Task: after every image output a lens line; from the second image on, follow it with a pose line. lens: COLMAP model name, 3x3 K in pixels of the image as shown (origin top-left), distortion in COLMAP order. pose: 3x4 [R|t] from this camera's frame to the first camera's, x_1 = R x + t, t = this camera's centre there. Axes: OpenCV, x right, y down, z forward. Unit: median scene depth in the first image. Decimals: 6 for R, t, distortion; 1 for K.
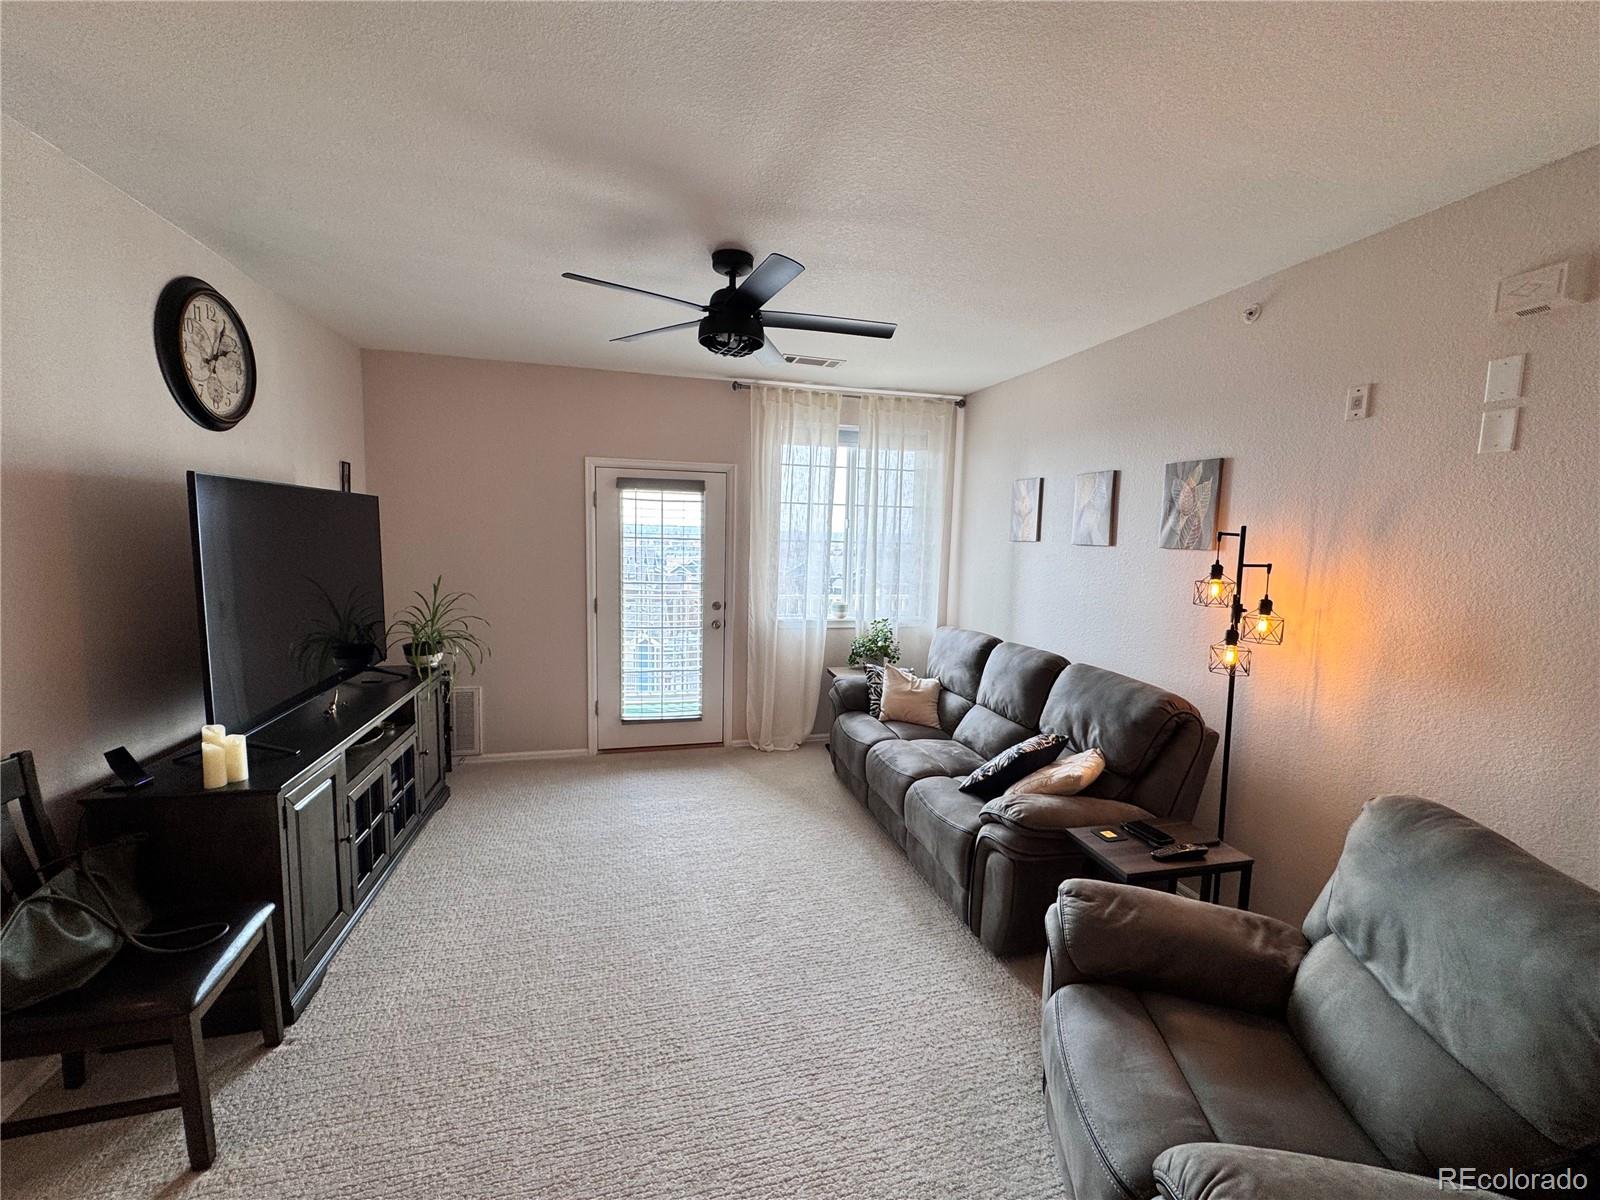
lens RADIAL K [[638.8, 0, 800.3], [0, 638.8, 596.9], [0, 0, 1]] dist [-0.002055, 0.000434]
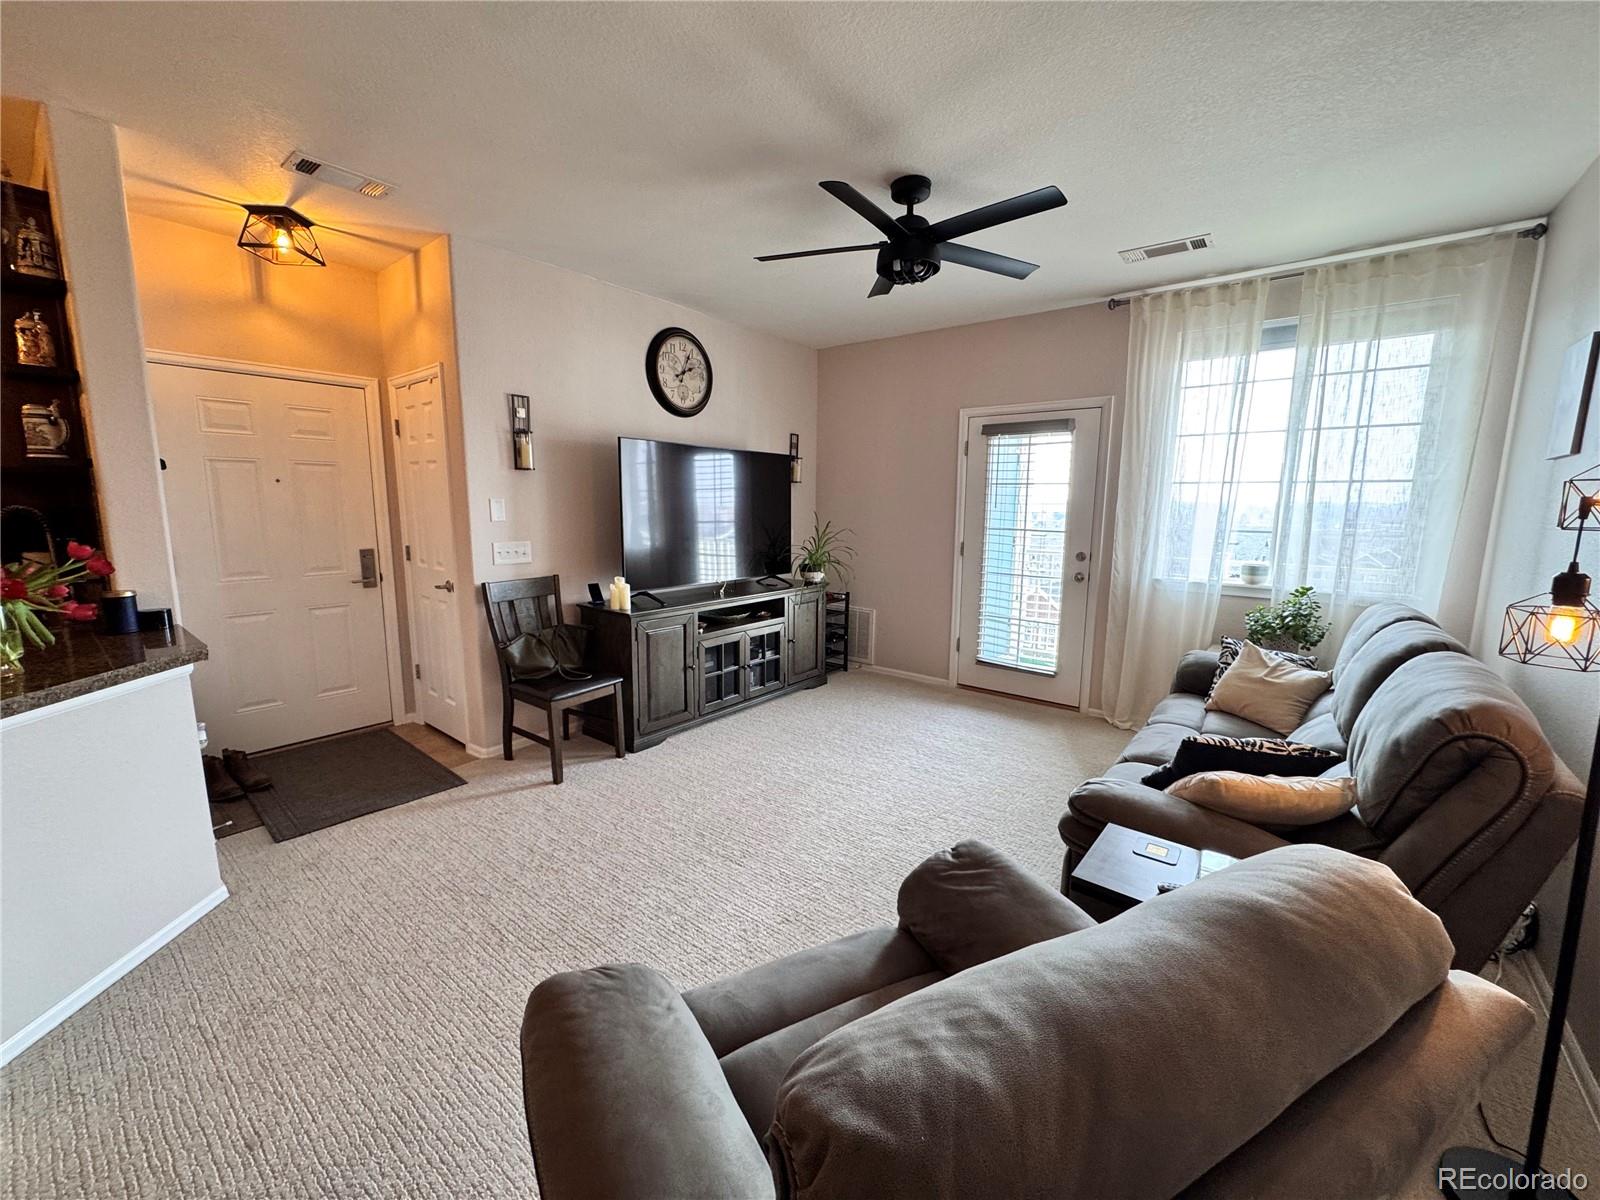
lens RADIAL K [[638.8, 0, 800.3], [0, 638.8, 596.9], [0, 0, 1]] dist [-0.002055, 0.000434]
pose [[0.601465, 0.100266, -0.792583, 0.380949], [-0.076420, 0.994764, 0.067850, 0.042538], [0.795236, 0.019760, 0.605978, 0.138437]]
